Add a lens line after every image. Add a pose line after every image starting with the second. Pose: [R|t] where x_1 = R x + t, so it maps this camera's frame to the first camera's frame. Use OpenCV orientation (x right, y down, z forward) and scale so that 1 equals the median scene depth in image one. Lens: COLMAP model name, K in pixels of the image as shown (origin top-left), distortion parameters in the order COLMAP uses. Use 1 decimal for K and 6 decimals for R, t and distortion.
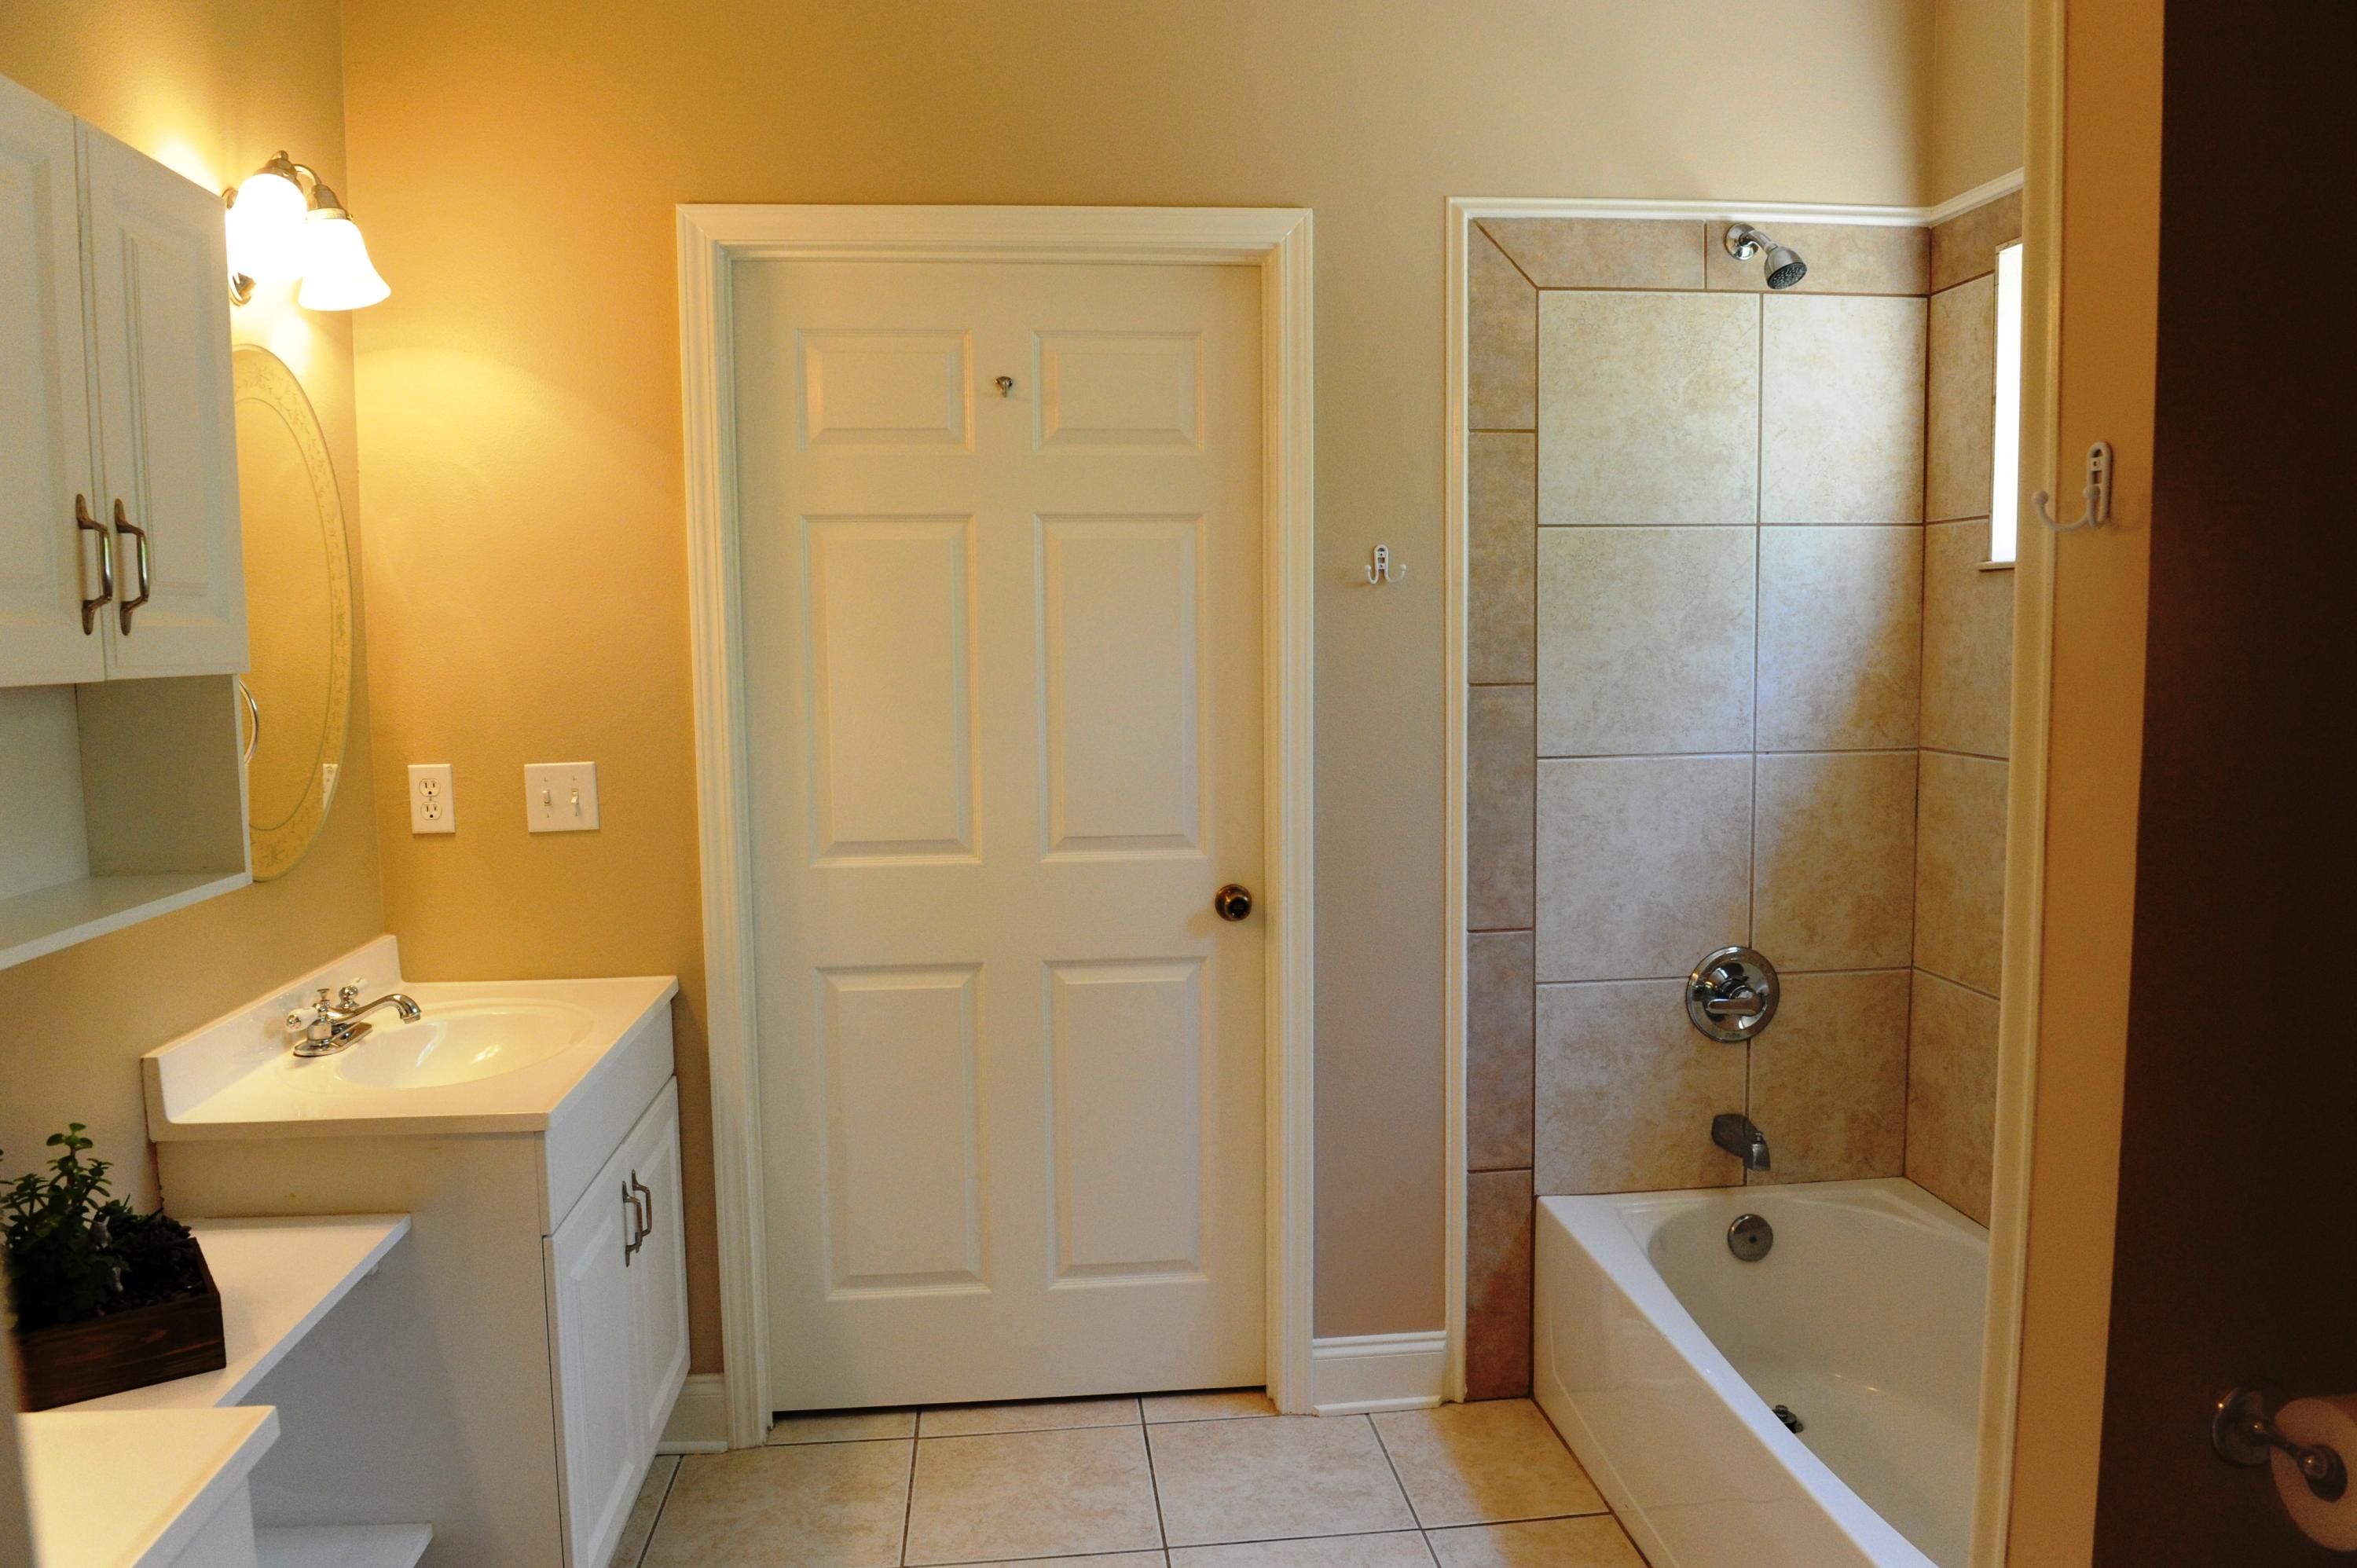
lens RADIAL K [[1619.0, 0, 1185.0], [0, 1619.0, 778.0], [0, 0, 1]] dist [-0.043377, 0.005677]
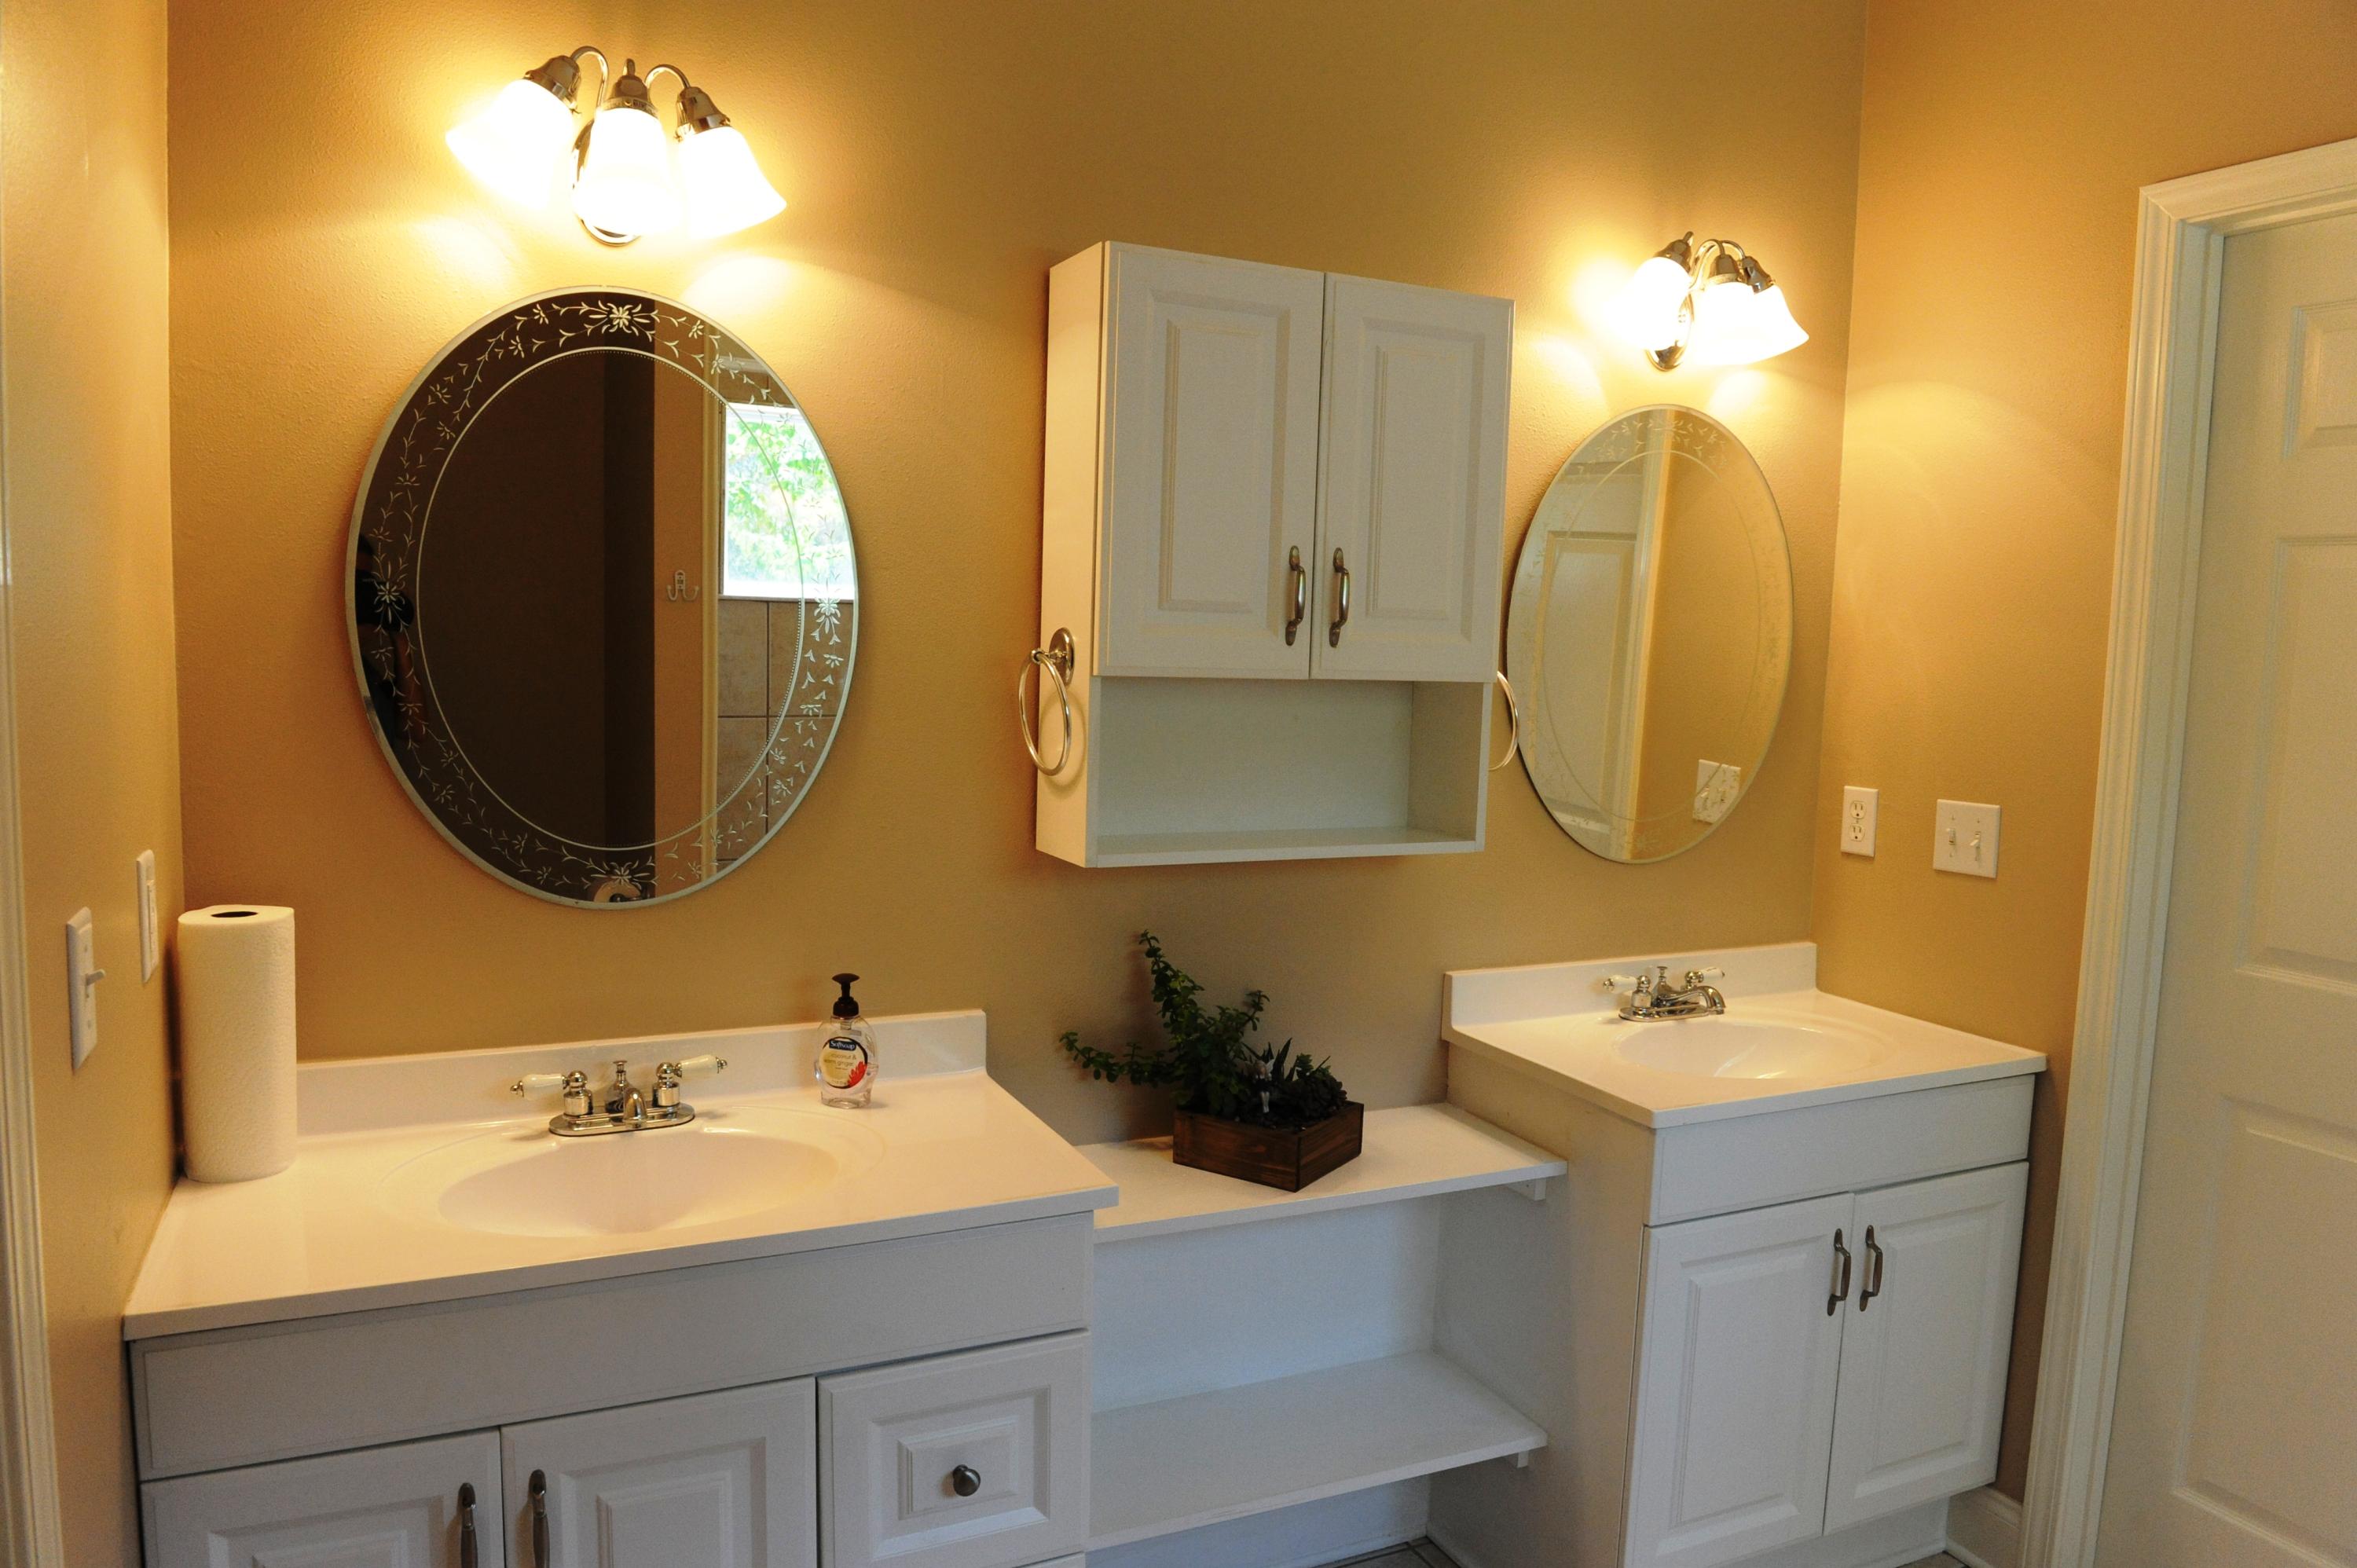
lens RADIAL K [[1619.0, 0, 1186.2], [0, 1619.0, 790.7], [0, 0, 1]] dist [-0.043377, 0.005677]
pose [[0.333596, 0.120186, -0.935023, 0.349409], [-0.122017, 0.989002, 0.083591, -0.039684], [0.934786, 0.086203, 0.344592, 0.238264]]
